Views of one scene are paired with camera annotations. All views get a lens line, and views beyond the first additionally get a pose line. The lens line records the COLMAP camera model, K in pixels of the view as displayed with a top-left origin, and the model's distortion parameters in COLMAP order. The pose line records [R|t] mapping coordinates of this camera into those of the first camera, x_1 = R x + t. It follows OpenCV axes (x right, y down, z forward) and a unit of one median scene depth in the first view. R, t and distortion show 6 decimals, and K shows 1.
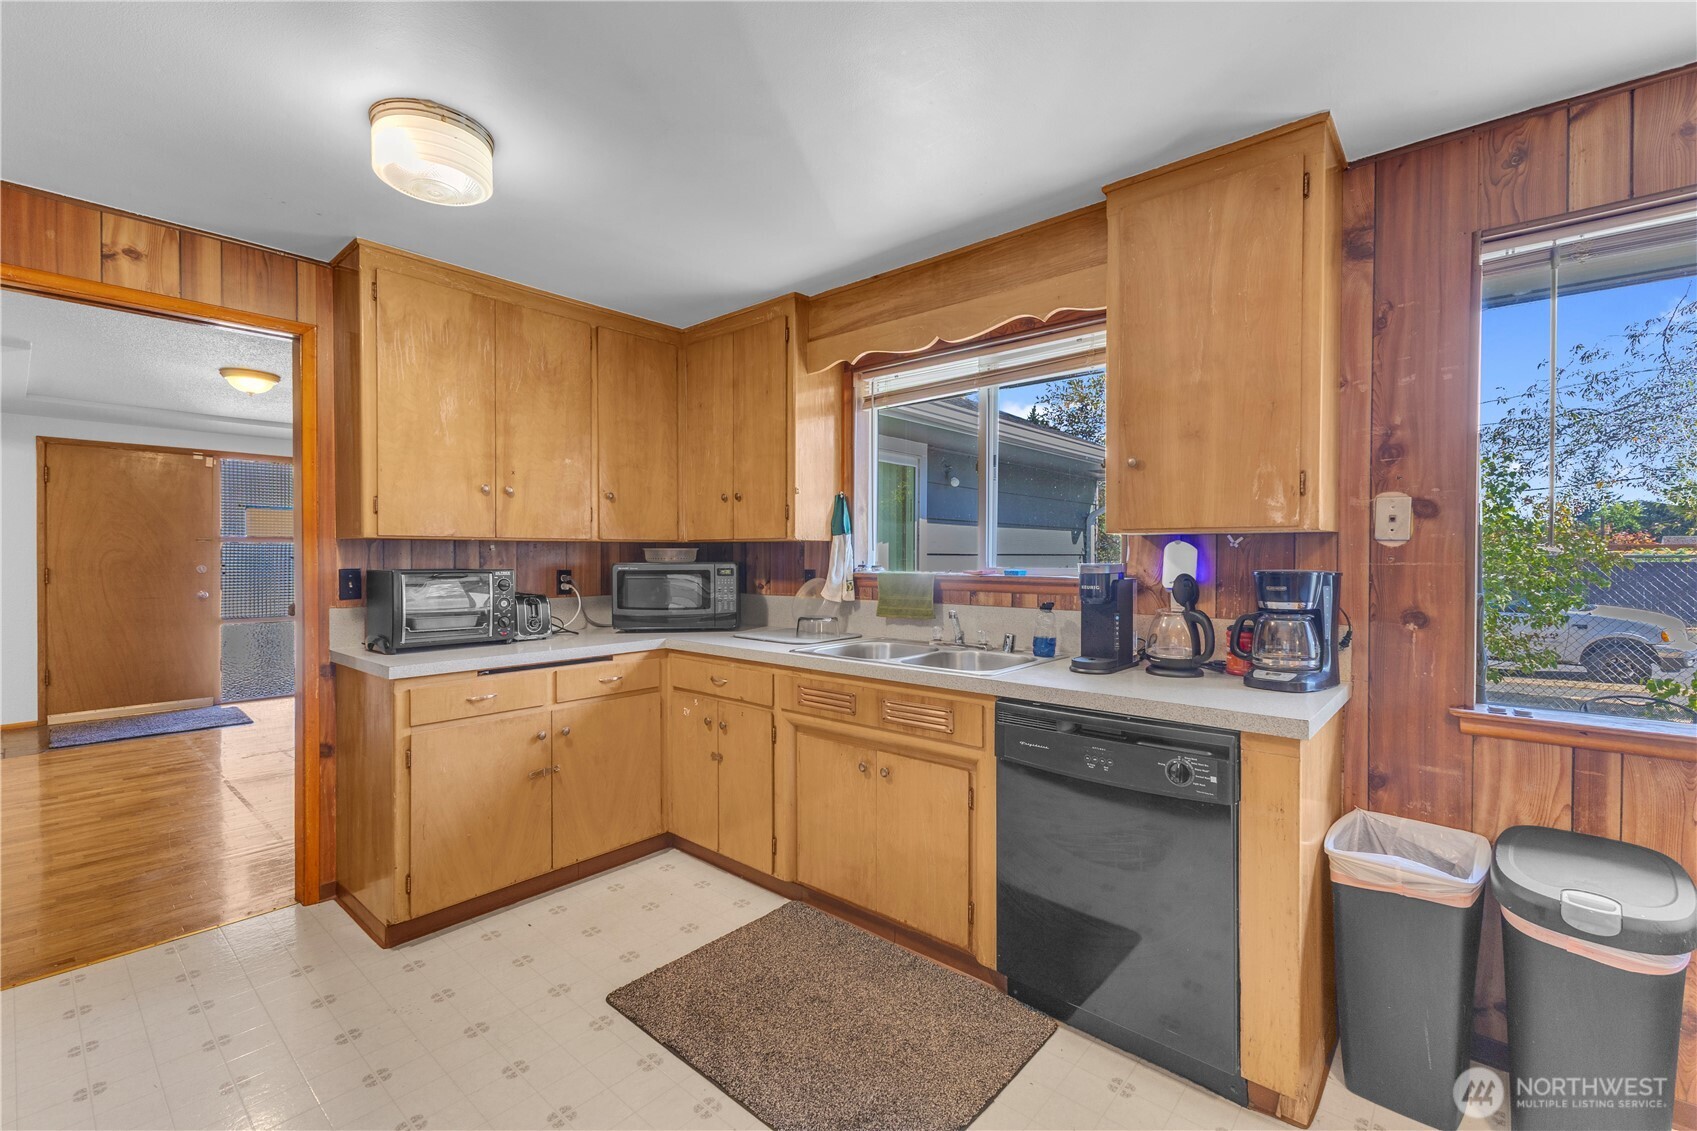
lens RADIAL K [[730.3, 0, 843.0], [0, 730.3, 559.6], [0, 0, 1]] dist [0.012469, -0.003393]
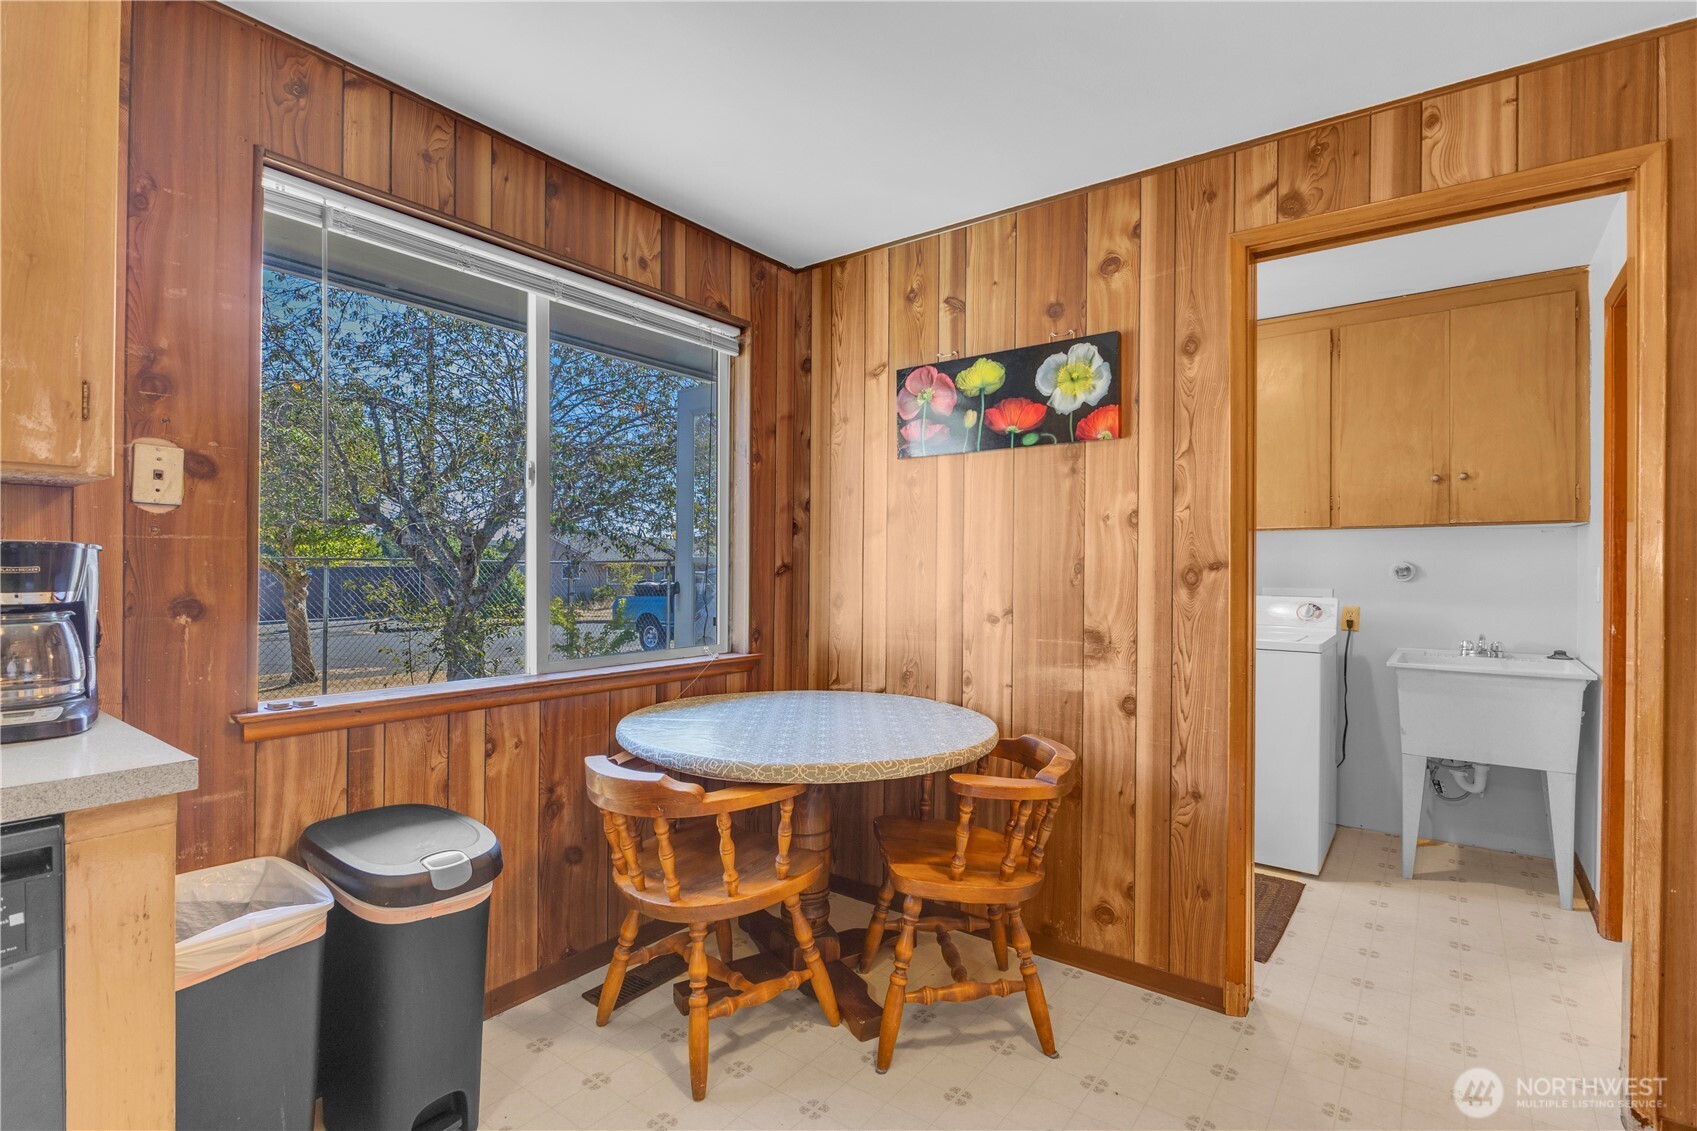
lens RADIAL K [[800.7, 0, 853.2], [0, 800.7, 569.8], [0, 0, 1]] dist [-0.001355, 0.000821]
pose [[-0.079684, -0.002563, 0.996817, -0.088271], [0.000115, 0.999997, 0.002580, 0.031102], [-0.996820, 0.000320, -0.079683, 0.309274]]
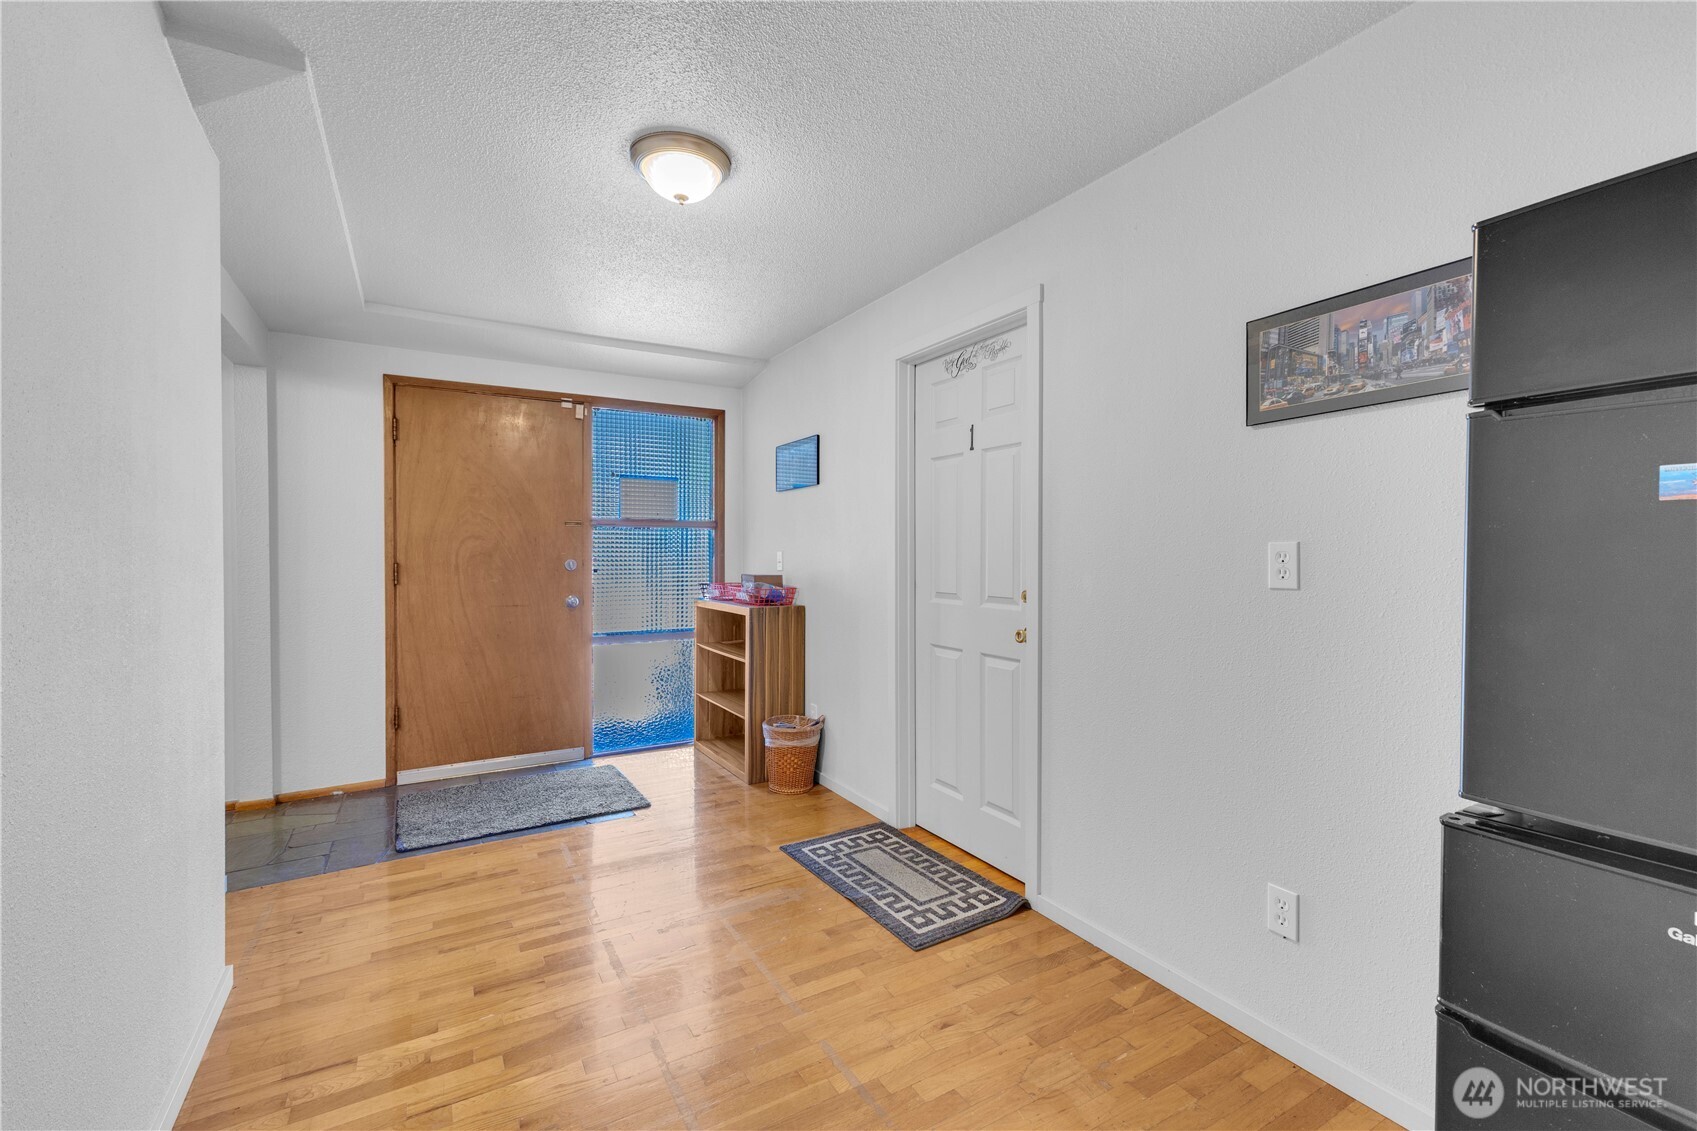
lens RADIAL K [[730.3, 0, 842.8], [0, 730.3, 565.5], [0, 0, 1]] dist [0.012469, -0.003393]
pose [[0.947251, 0.002416, -0.320485, -1.052573], [-0.000676, 0.999984, 0.005542, 0.024686], [0.320493, -0.005033, 0.947237, 1.104174]]
